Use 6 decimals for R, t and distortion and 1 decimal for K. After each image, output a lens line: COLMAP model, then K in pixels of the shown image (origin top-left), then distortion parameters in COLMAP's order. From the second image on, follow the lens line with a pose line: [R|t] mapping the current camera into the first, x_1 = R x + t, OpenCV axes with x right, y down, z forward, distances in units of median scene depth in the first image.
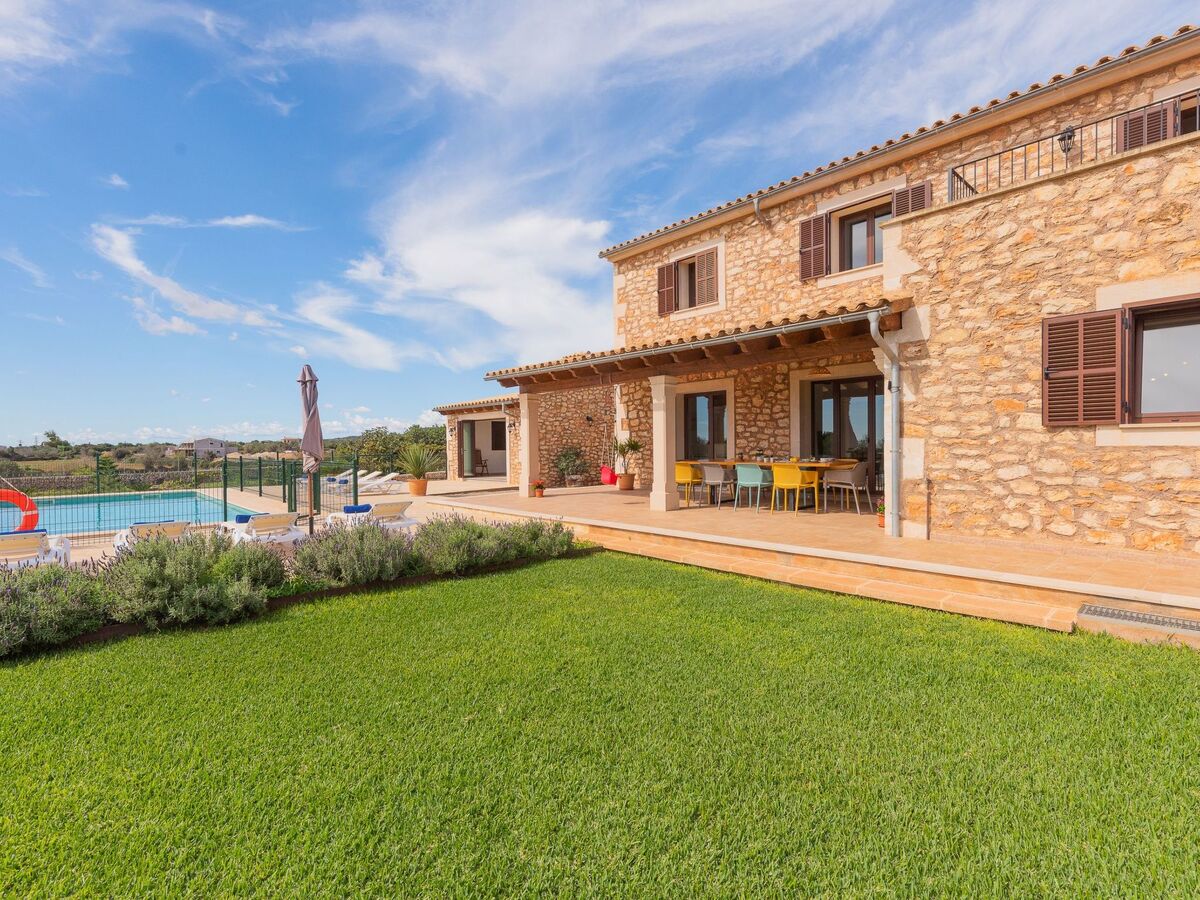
lens RADIAL K [[582.4, 0, 600.0], [0, 582.4, 450.0], [0, 0, 1]] dist [0.001035, -0.000159]
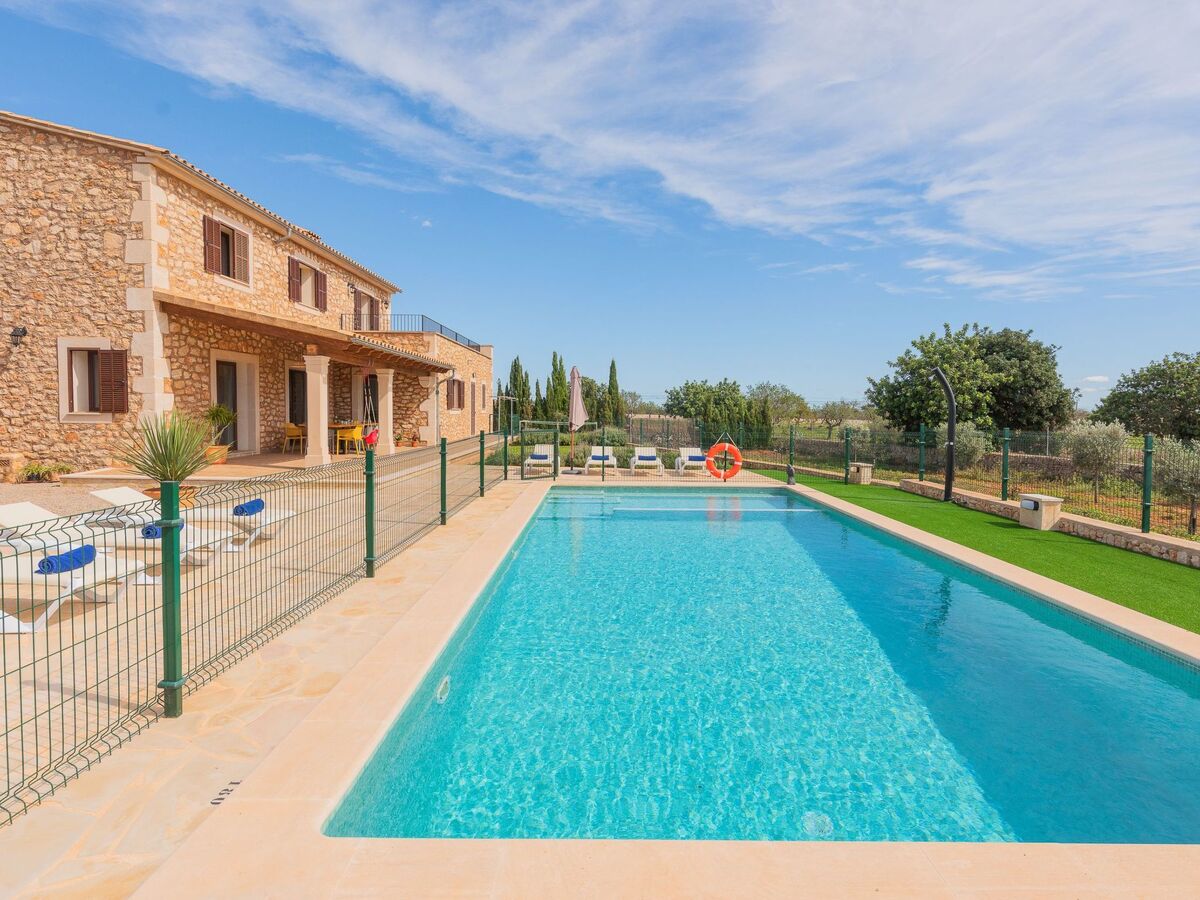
lens RADIAL K [[650.3, 0, 611.8], [0, 650.3, 439.1], [0, 0, 1]] dist [0.001961, 0.000184]
pose [[-0.757003, -0.027734, 0.652822, -1.226658], [0.000699, 0.999064, 0.043254, -0.011850], [-0.653411, 0.033200, -0.756275, 1.597315]]
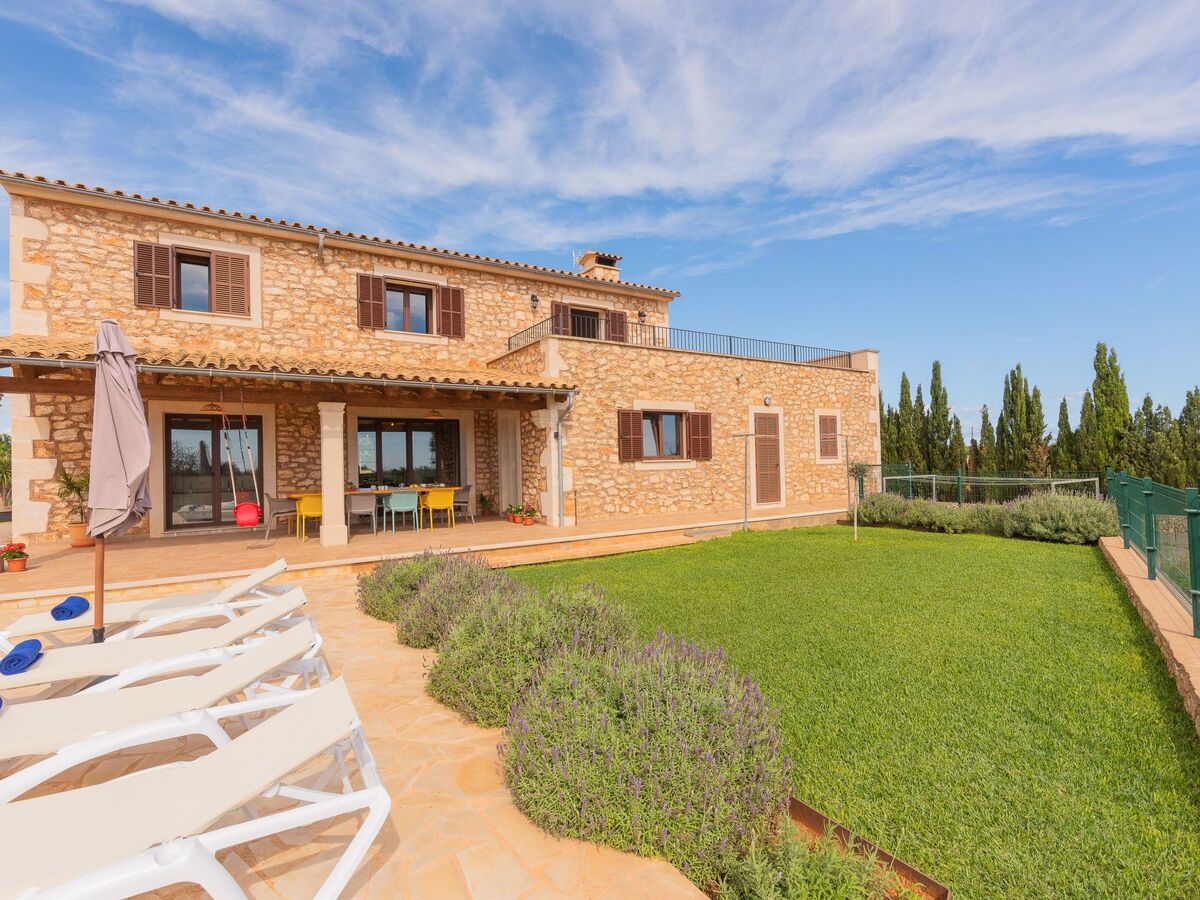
lens RADIAL K [[582.4, 0, 600.0], [0, 582.4, 450.0], [0, 0, 1]] dist [0.001035, -0.000159]
pose [[0.161788, 0.025840, 0.986487, -0.626493], [0.026425, 0.999185, -0.030507, -0.008767], [-0.986472, 0.031004, 0.160973, 0.352222]]
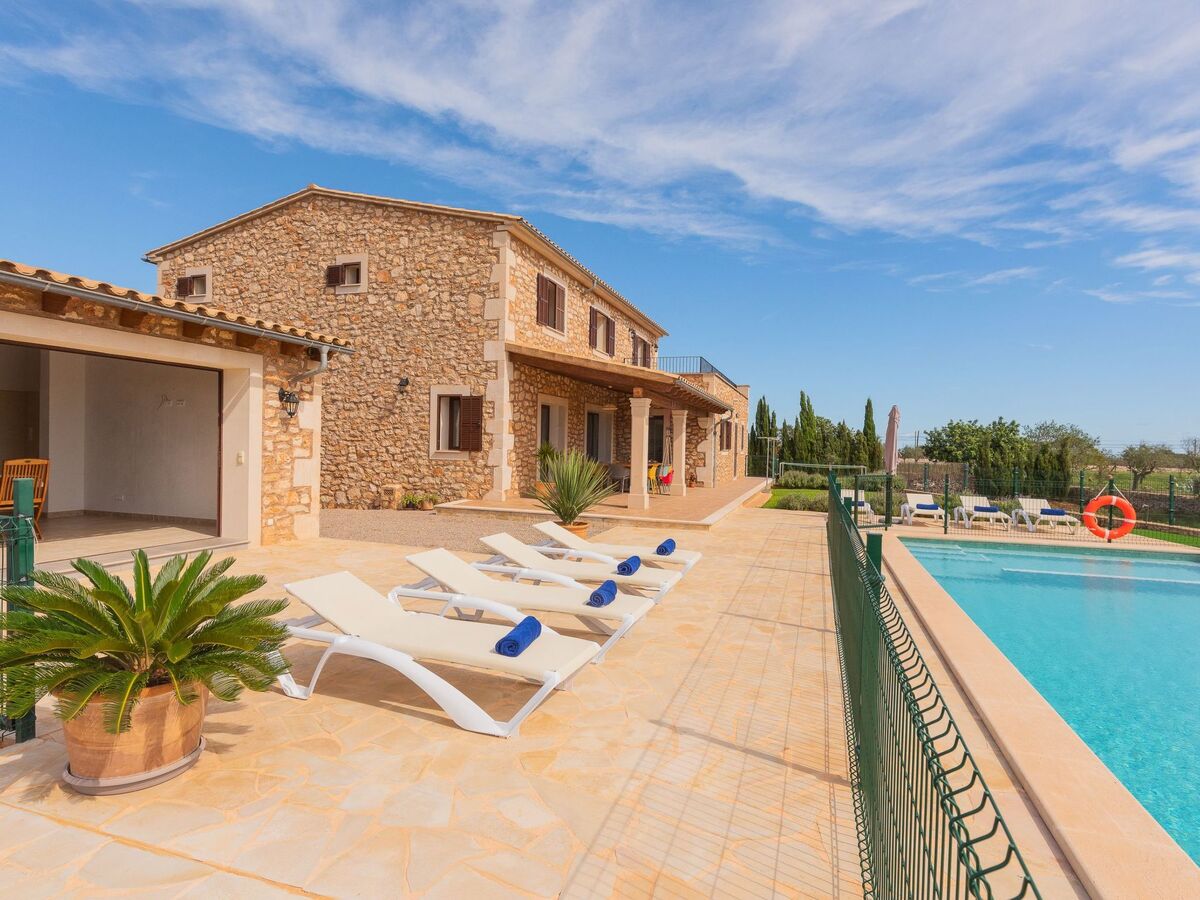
lens RADIAL K [[653.7, 0, 600.5], [0, 653.7, 456.3], [0, 0, 1]] dist [0.000578, 0.002057]
pose [[-0.502905, -0.013751, 0.864233, -1.084675], [-0.010834, 0.999895, 0.009605, -0.013986], [-0.864274, -0.004533, -0.503001, 1.723642]]
